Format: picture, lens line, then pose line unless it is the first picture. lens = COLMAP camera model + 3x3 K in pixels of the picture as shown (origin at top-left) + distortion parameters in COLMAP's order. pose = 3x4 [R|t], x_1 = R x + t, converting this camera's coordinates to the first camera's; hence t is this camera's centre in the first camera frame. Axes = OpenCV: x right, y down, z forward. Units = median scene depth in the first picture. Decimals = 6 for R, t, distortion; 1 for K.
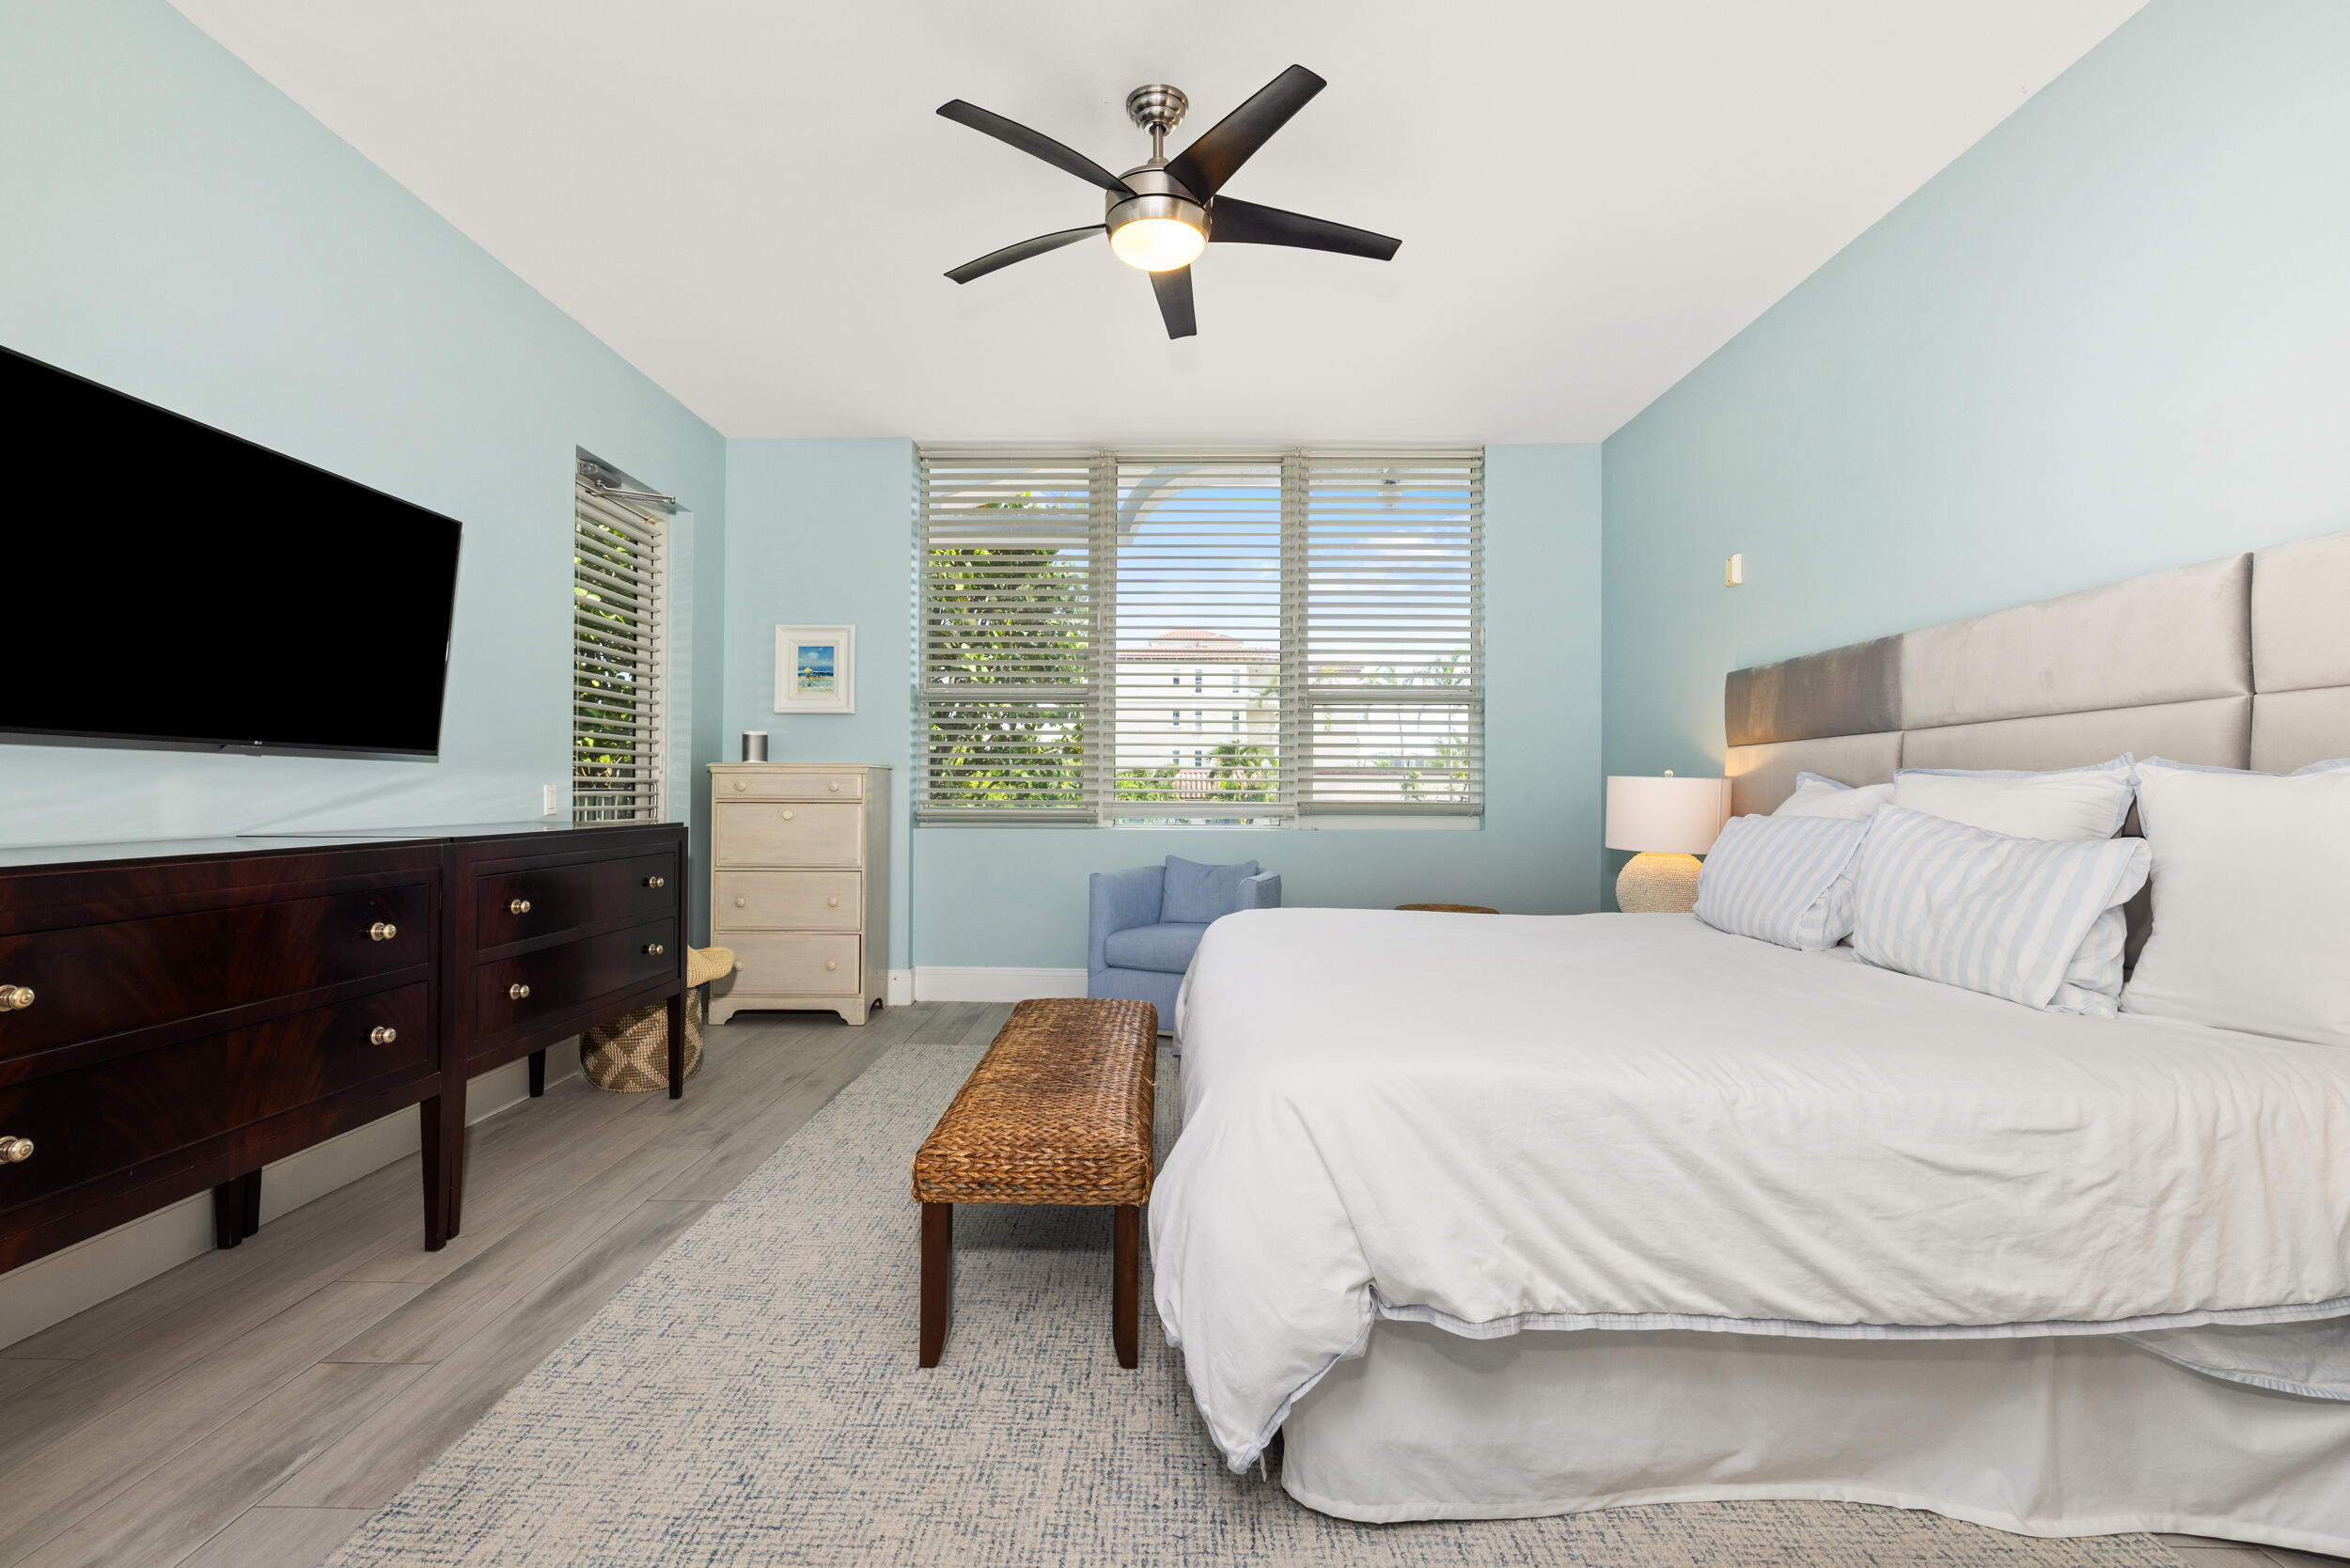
lens RADIAL K [[1064.1, 0, 1147.4], [0, 1064.1, 790.4], [0, 0, 1]] dist [-0.000799, 0.000495]
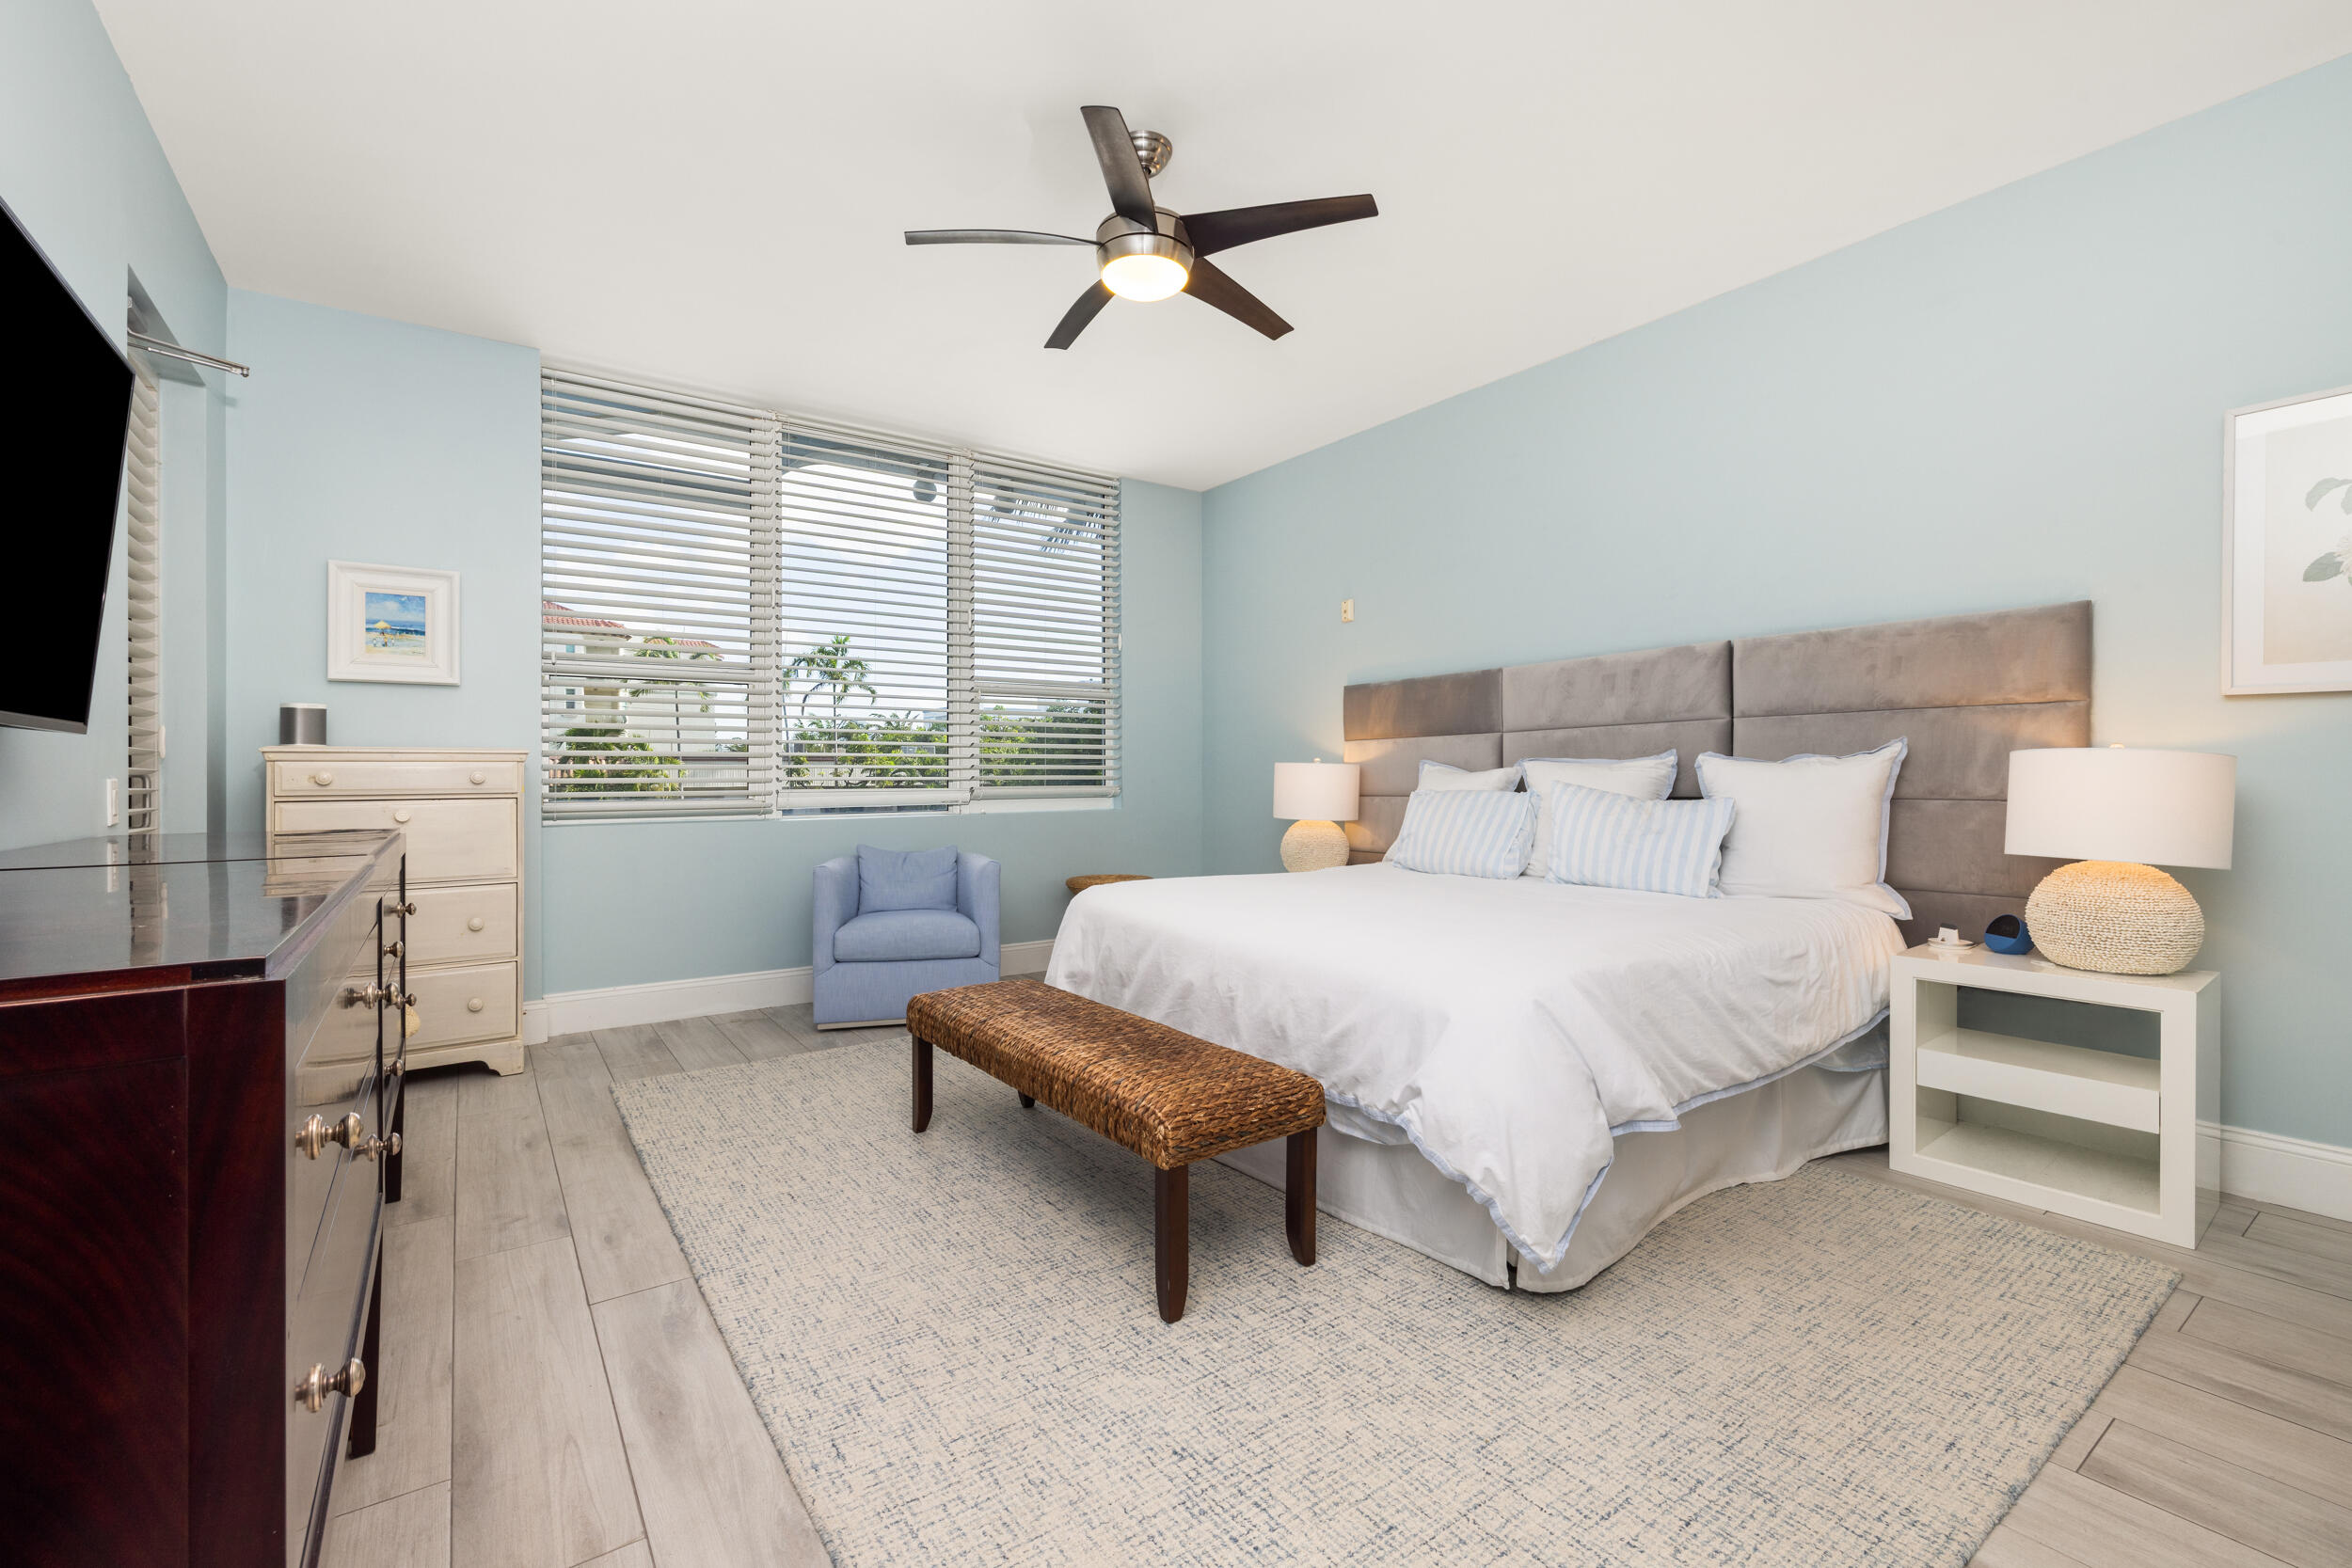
lens RADIAL K [[1009.2, 0, 1219.8], [0, 1009.2, 787.2], [0, 0, 1]] dist [-0.002635, 0.000540]
pose [[0.791088, -0.016825, 0.611471, -0.471926], [0.009490, 0.999839, 0.015233, -0.003946], [-0.611629, -0.006248, 0.791120, 0.108825]]
